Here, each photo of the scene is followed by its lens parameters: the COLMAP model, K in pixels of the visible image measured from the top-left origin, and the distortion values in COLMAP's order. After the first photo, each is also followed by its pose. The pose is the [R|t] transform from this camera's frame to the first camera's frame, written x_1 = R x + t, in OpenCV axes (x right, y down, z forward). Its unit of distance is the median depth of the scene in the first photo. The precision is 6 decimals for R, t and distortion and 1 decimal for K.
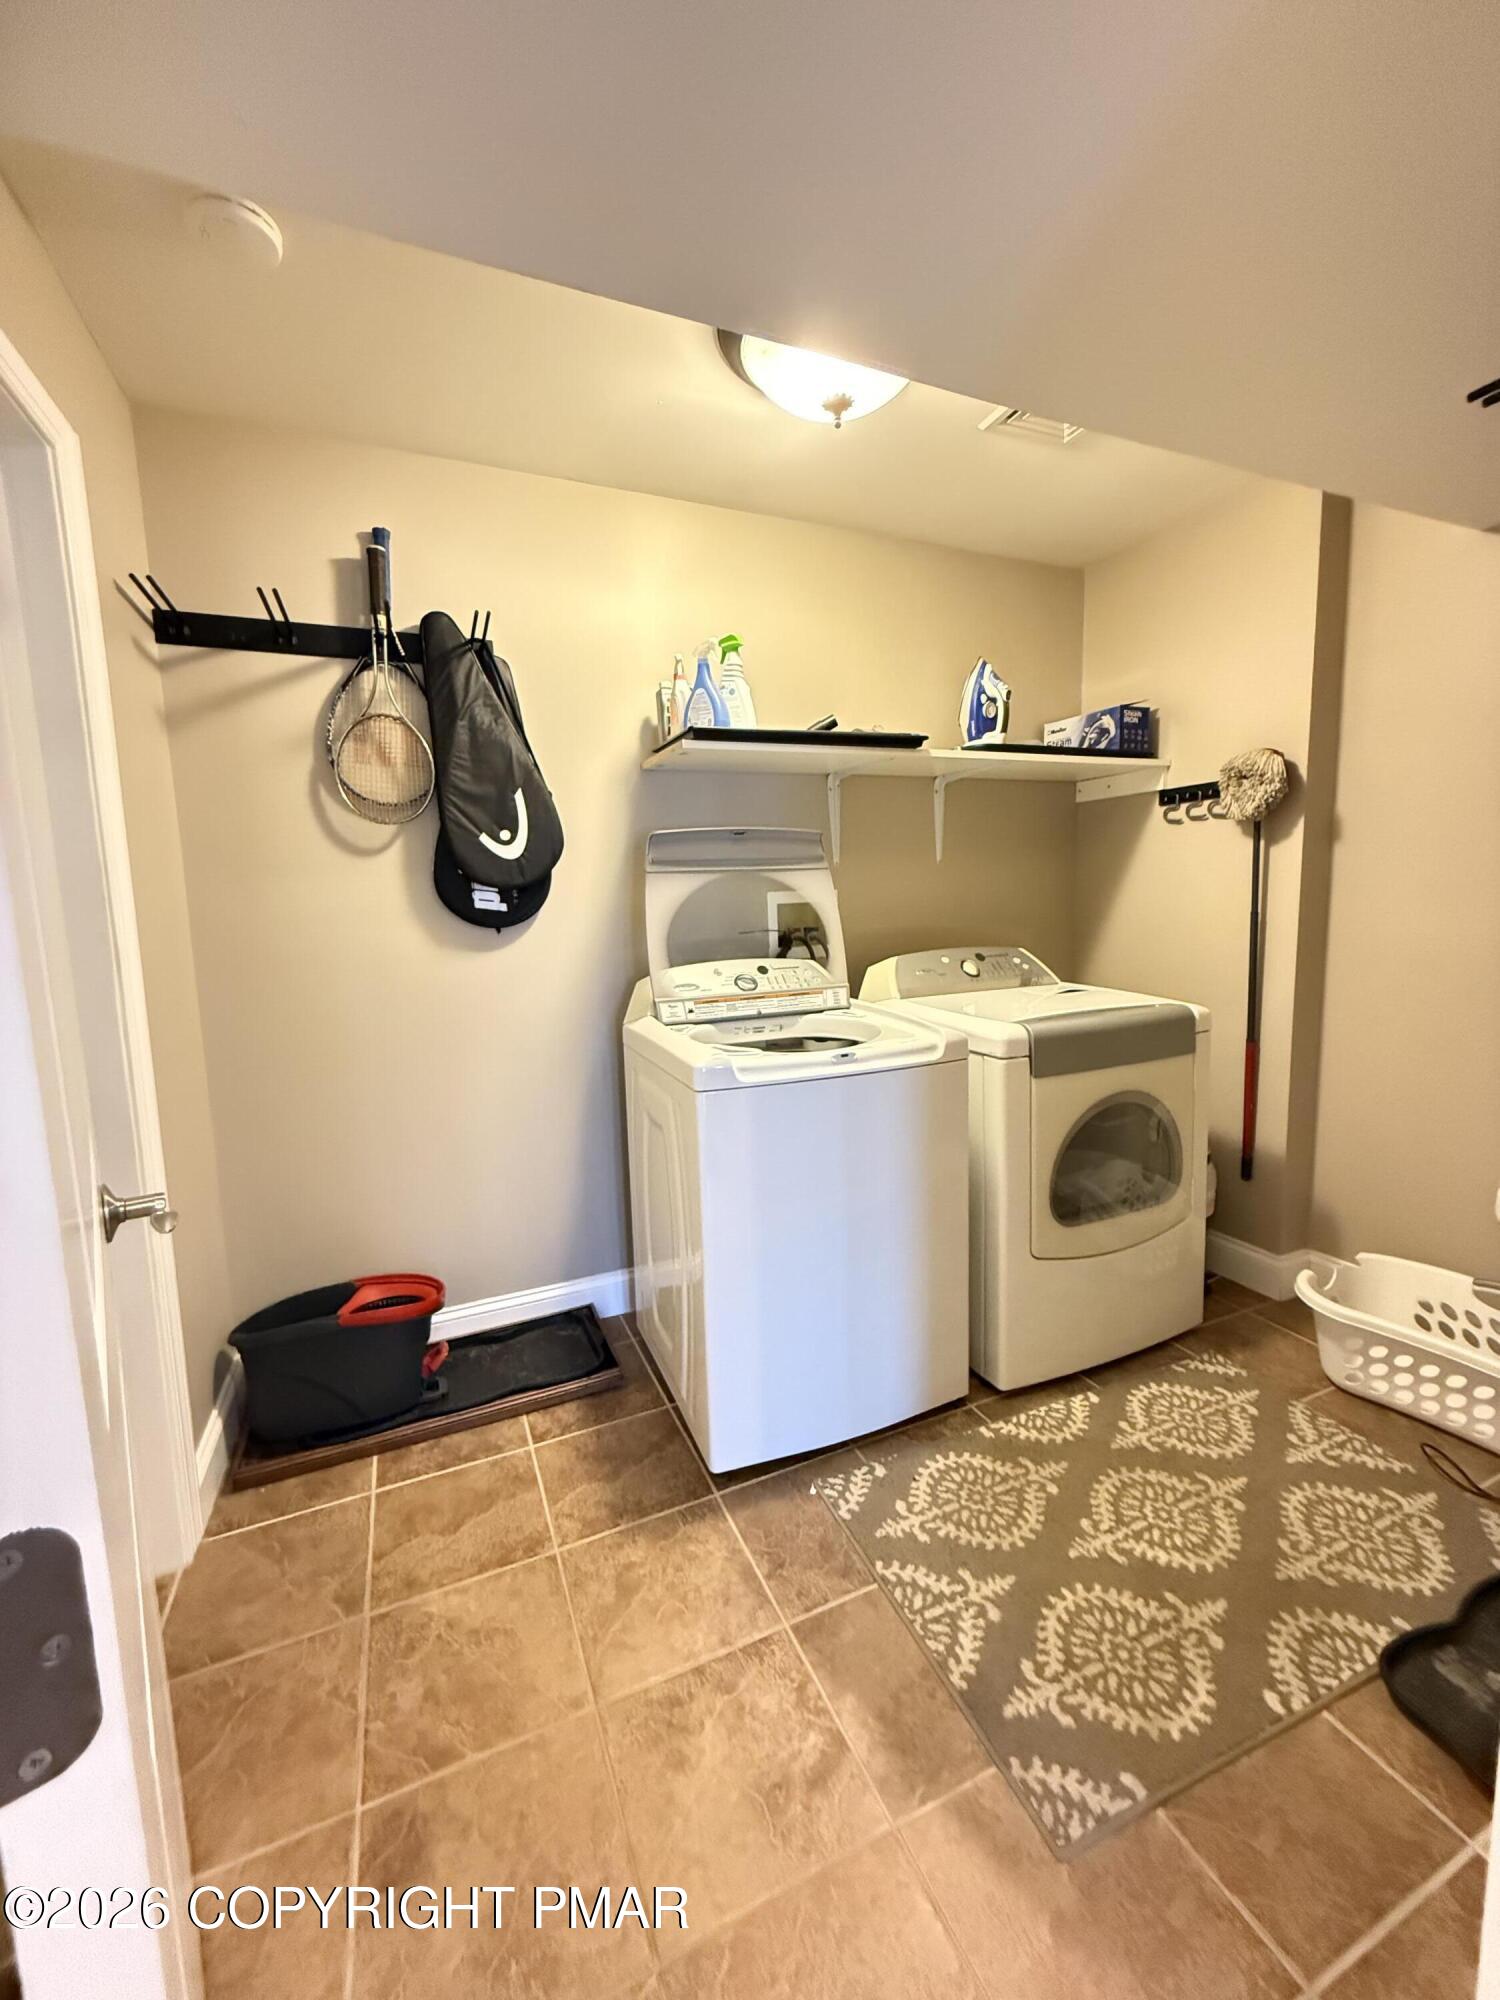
lens RADIAL K [[792.9, 0, 752.1], [0, 792.9, 1004.2], [0, 0, 1]] dist [0.000761, -0.000275]
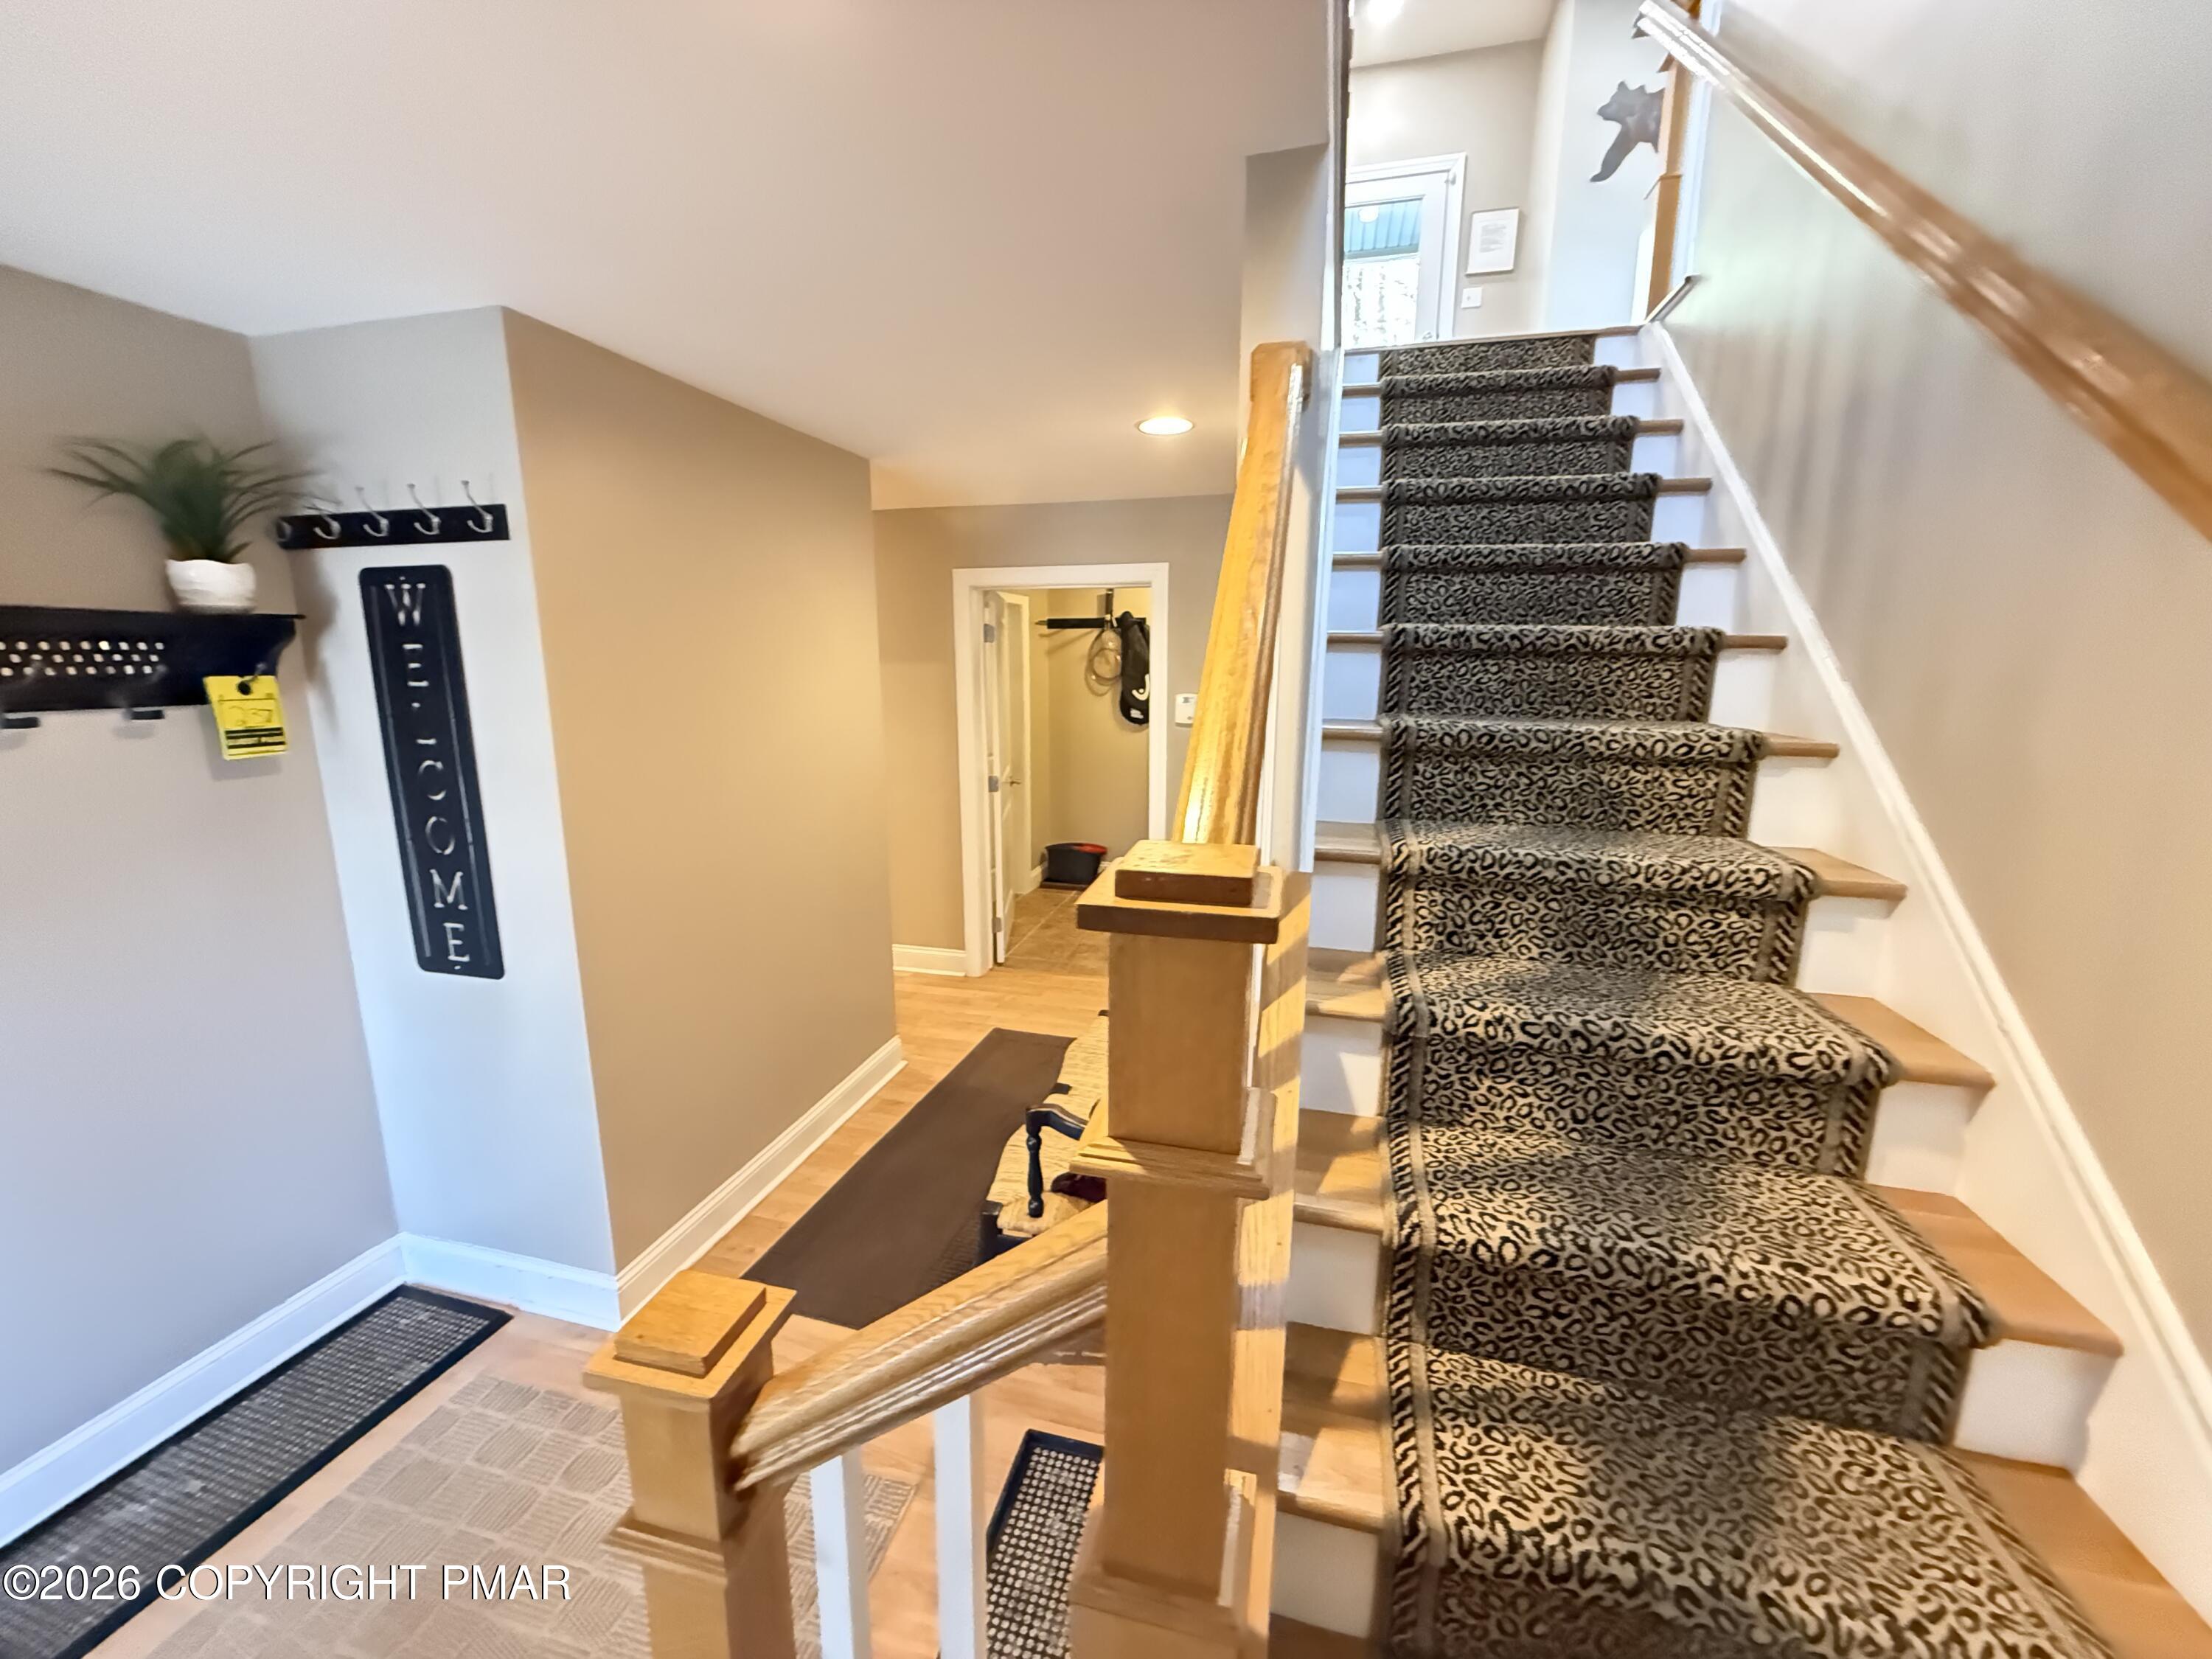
lens RADIAL K [[877.0, 0, 1105.6], [0, 877.0, 827.6], [0, 0, 1]] dist [0.000761, -0.000275]
pose [[0.788621, 0.150548, -0.596165, 1.490351], [-0.095808, 0.987807, 0.122711, -0.110347], [0.607370, -0.039655, 0.793429, -1.519465]]
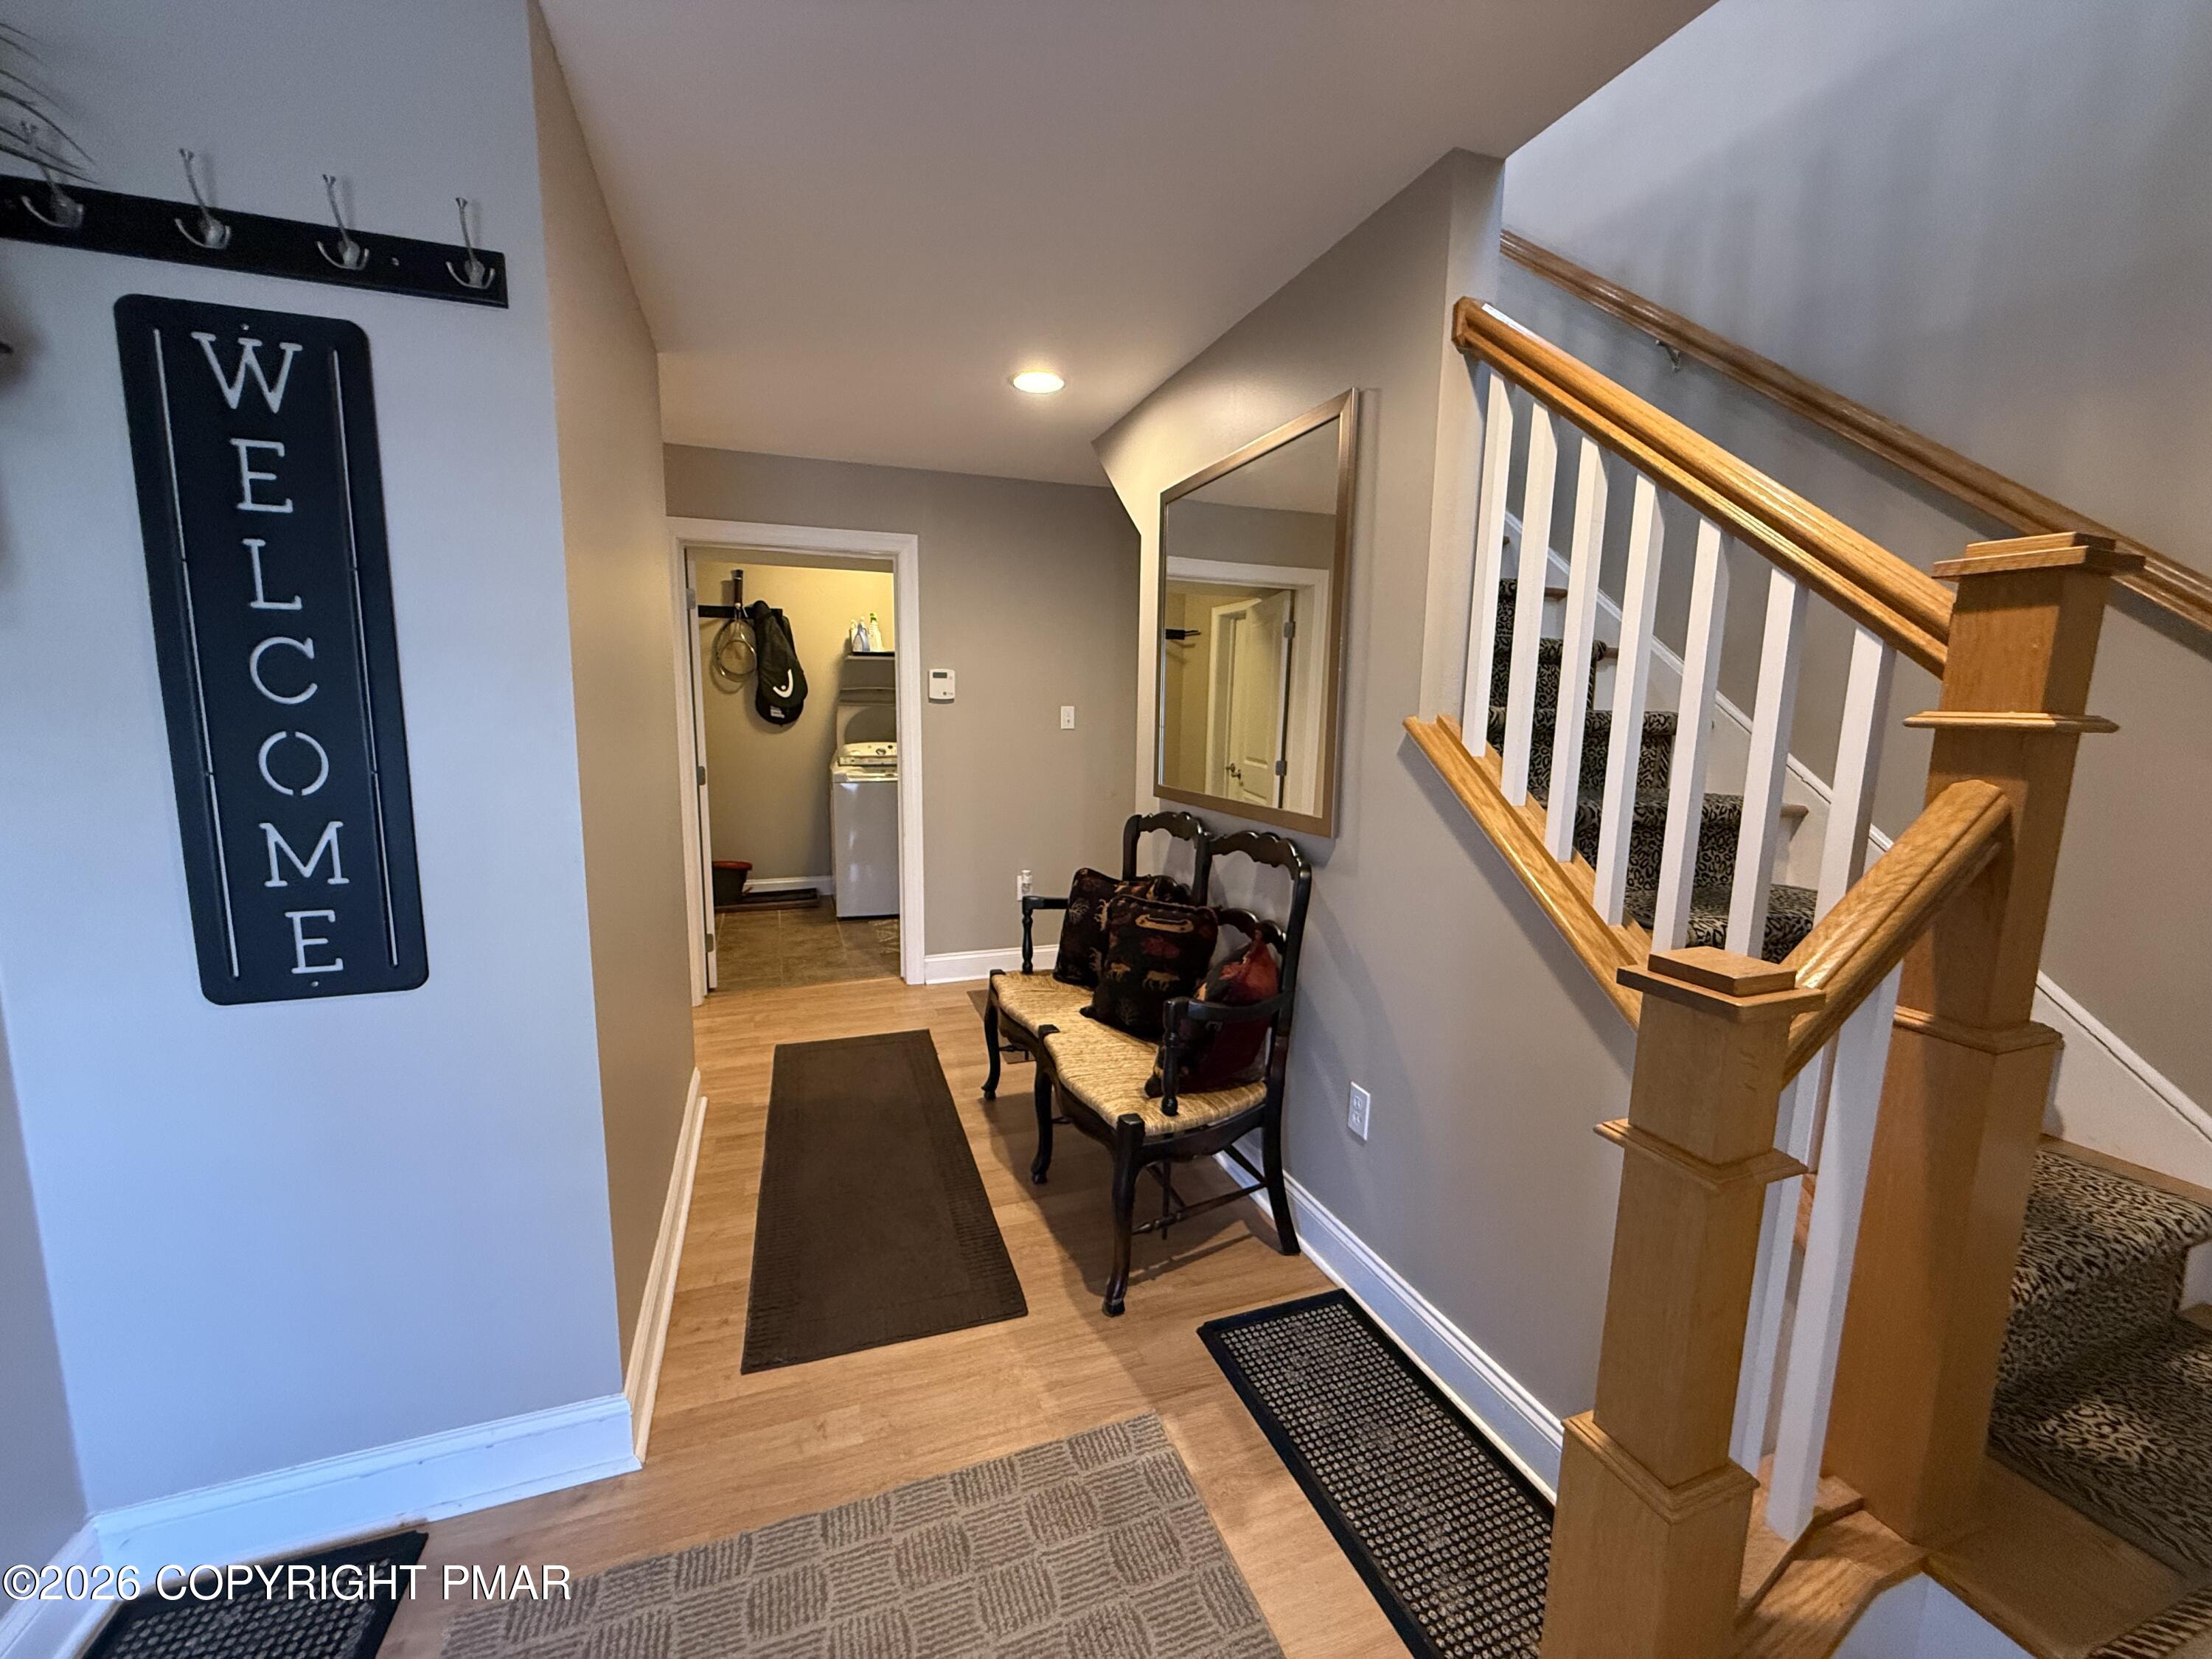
lens RADIAL K [[877.0, 0, 1099.5], [0, 877.0, 825.1], [0, 0, 1]] dist [0.000761, -0.000275]
pose [[0.997574, 0.053482, -0.044554, 0.854597], [-0.052410, 0.998316, 0.024873, 0.102239], [0.045810, -0.022477, 0.998697, -1.783455]]
